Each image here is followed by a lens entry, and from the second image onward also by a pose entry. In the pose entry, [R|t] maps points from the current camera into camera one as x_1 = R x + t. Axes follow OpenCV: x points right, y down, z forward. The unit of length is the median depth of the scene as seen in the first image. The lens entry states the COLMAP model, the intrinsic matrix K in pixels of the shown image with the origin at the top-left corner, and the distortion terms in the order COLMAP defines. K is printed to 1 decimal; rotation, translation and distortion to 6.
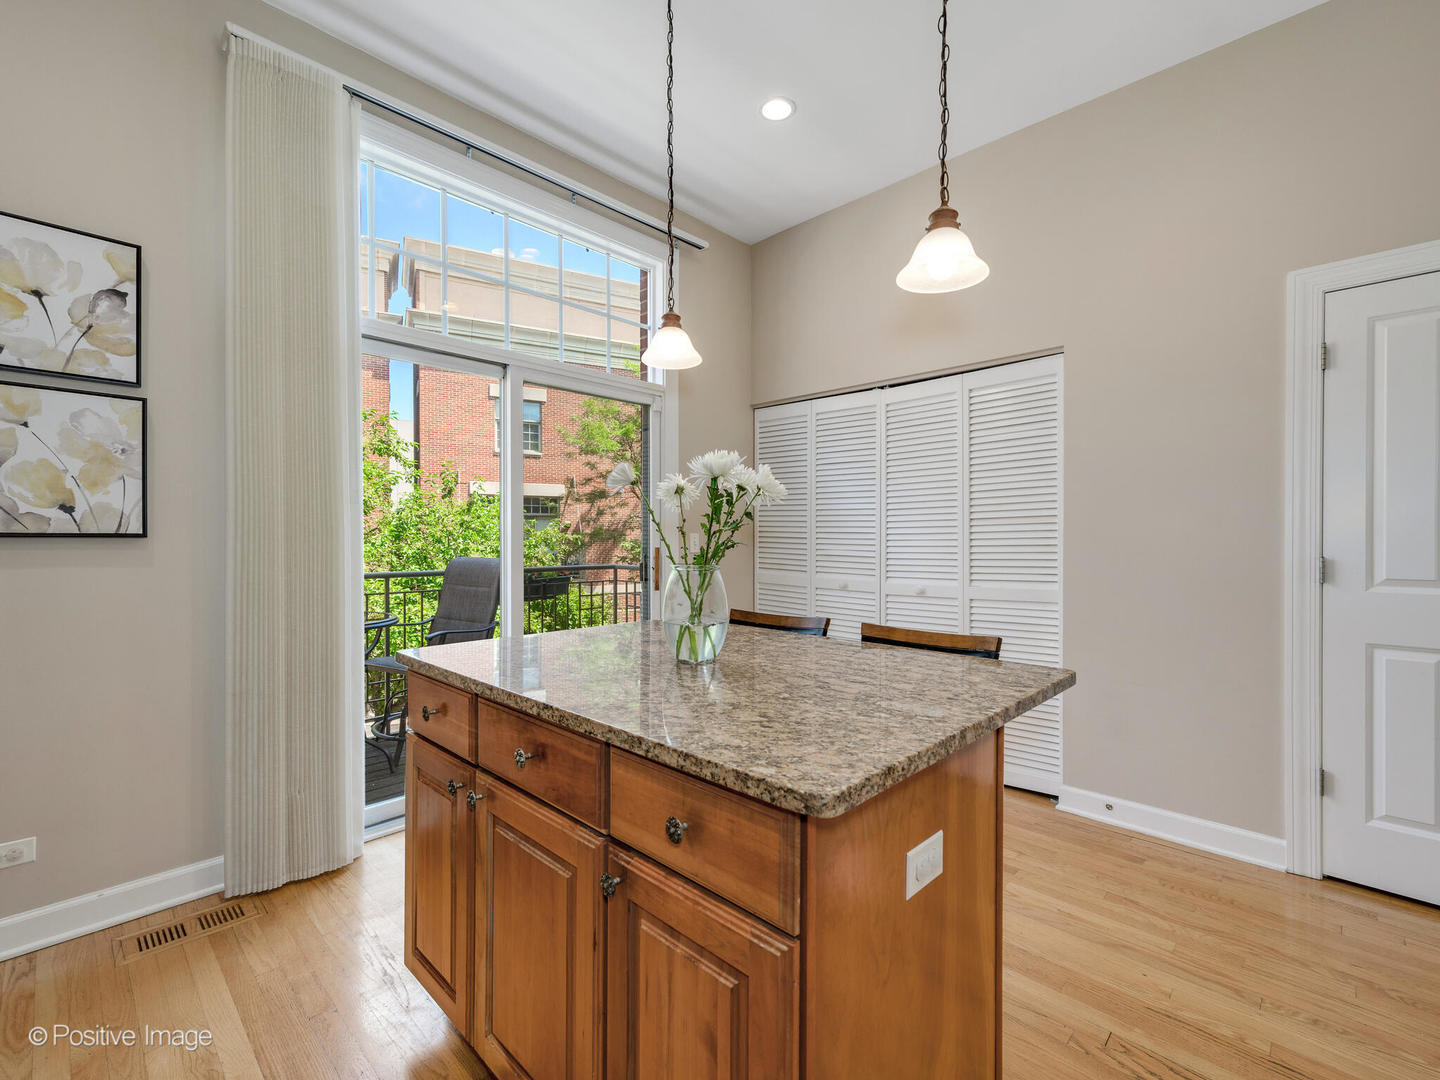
lens RADIAL K [[648.1, 0, 714.9], [0, 648.1, 535.6], [0, 0, 1]] dist [0.004951, 0.000504]
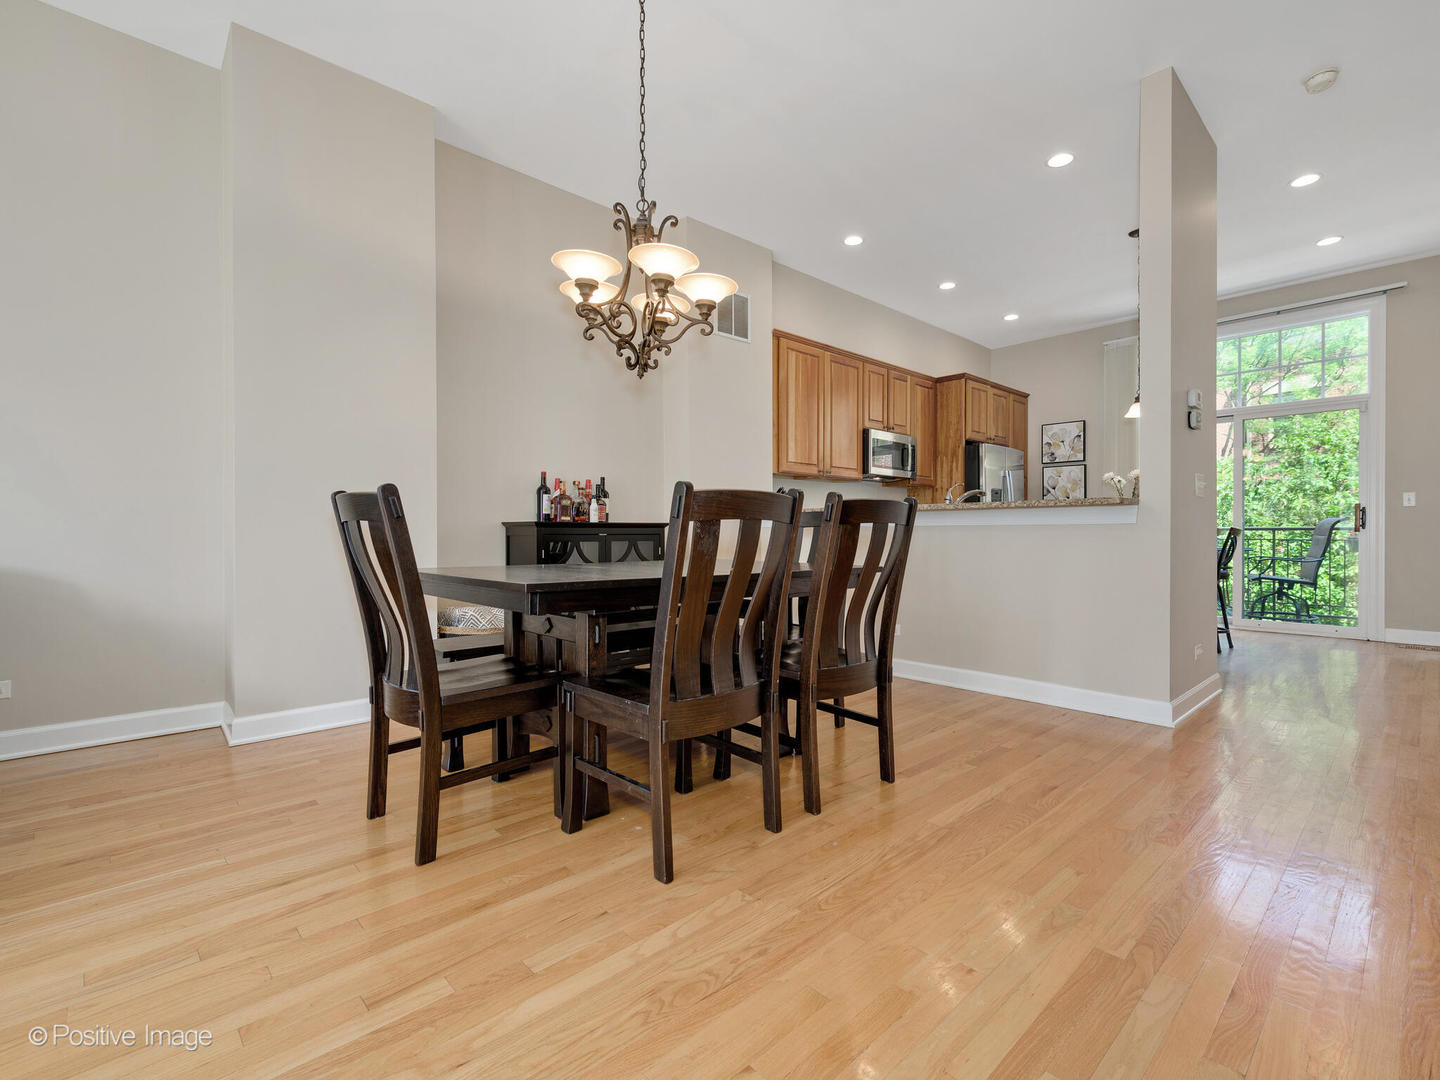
lens RADIAL K [[648.1, 0, 722.1], [0, 648.1, 538.5], [0, 0, 1]] dist [0.004951, 0.000504]
pose [[-0.055441, -0.000880, -0.998462, 2.711786], [0.000837, 0.999999, -0.000928, 0.185929], [0.998462, -0.000887, -0.055440, -0.732397]]
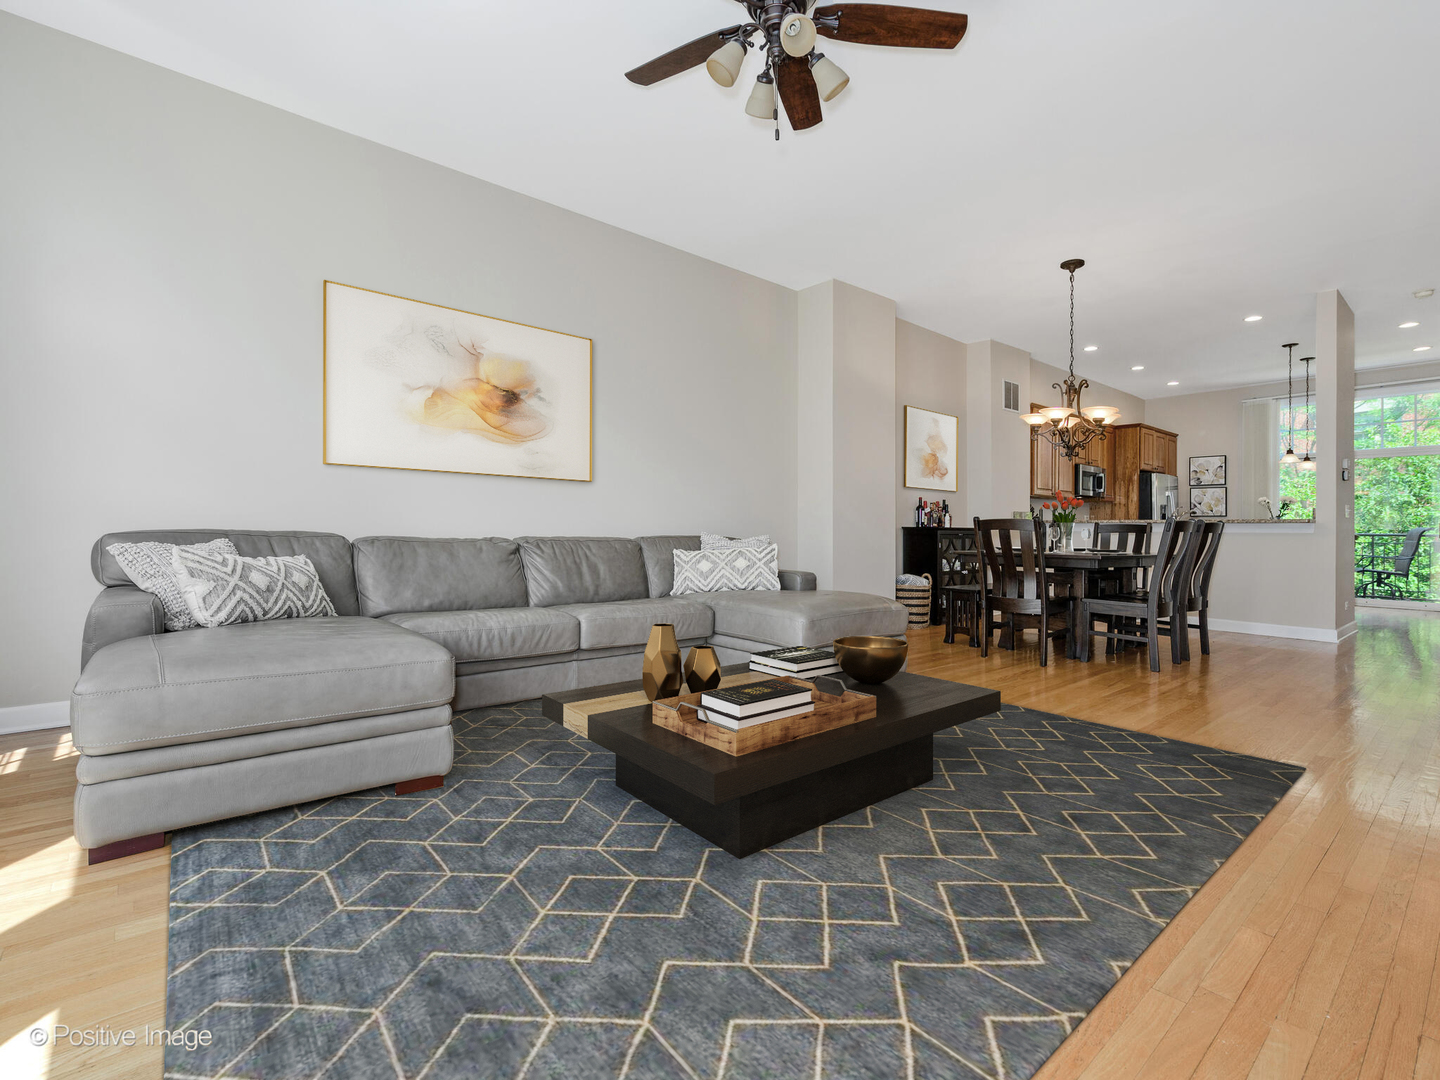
lens RADIAL K [[648.1, 0, 696.9], [0, 648.1, 530.1], [0, 0, 1]] dist [0.004951, 0.000504]
pose [[-0.126090, -0.011410, -0.991953, 4.414539], [-0.010918, 0.999889, -0.010113, 0.196379], [0.991959, 0.009555, -0.126201, -2.275820]]
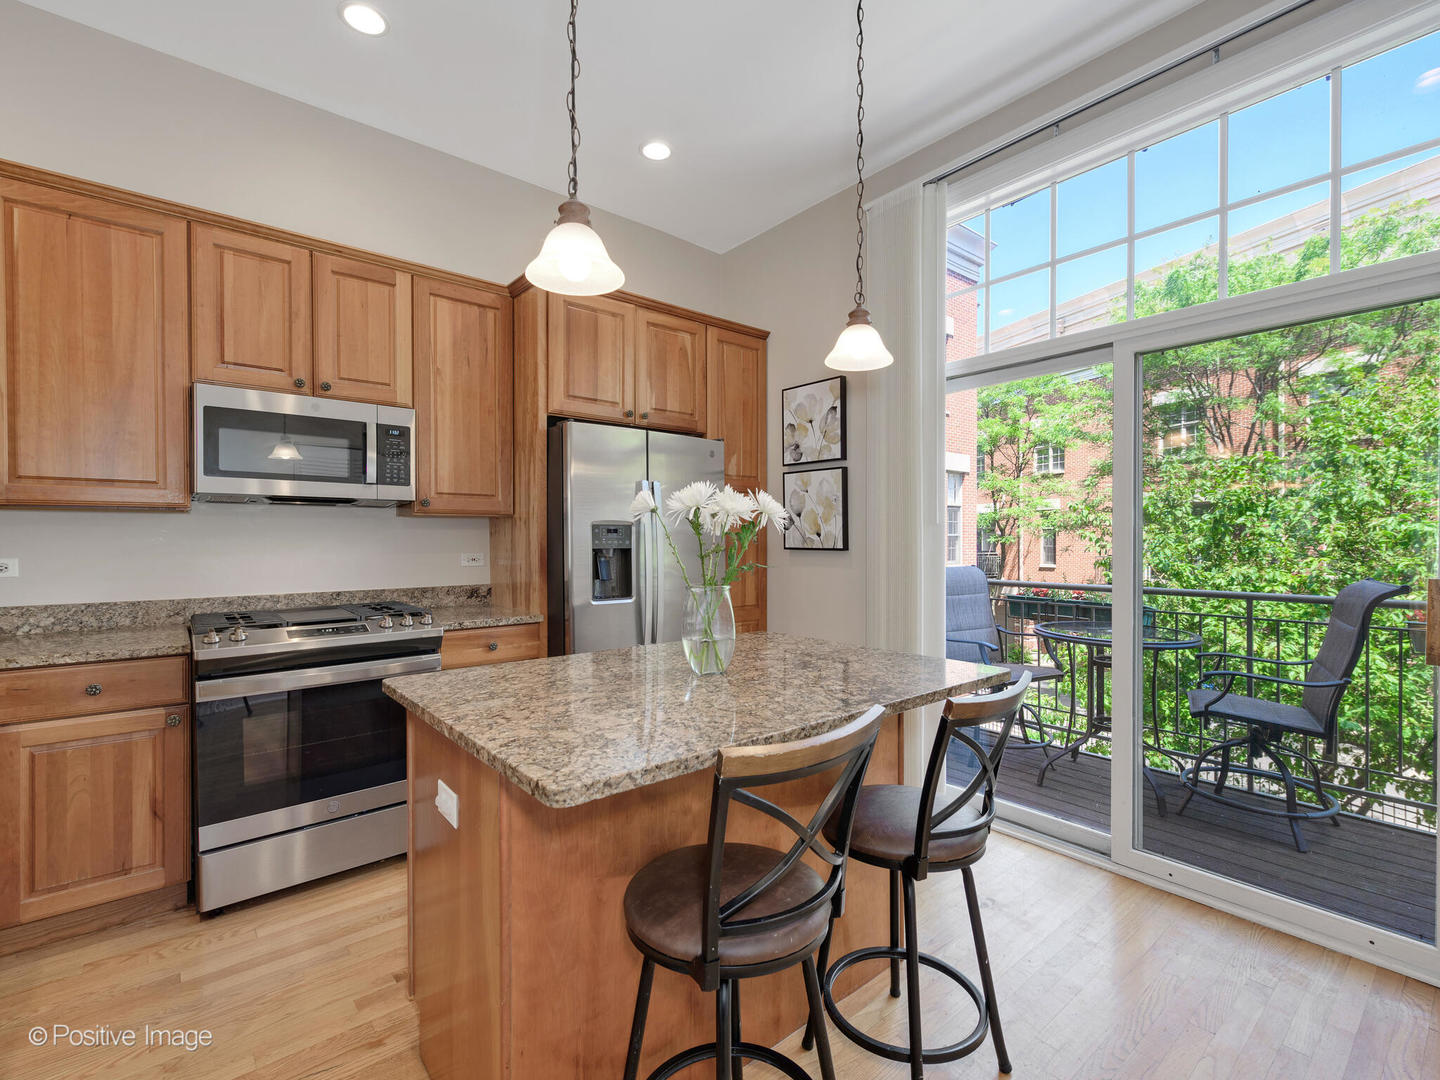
lens RADIAL K [[648.1, 0, 711.0], [0, 648.1, 545.6], [0, 0, 1]] dist [0.004951, 0.000504]
pose [[-0.107931, 0.003082, -0.994154, 0.823254], [-0.000724, 0.999995, 0.003179, -0.015677], [0.994158, 0.001063, -0.107928, 0.874418]]
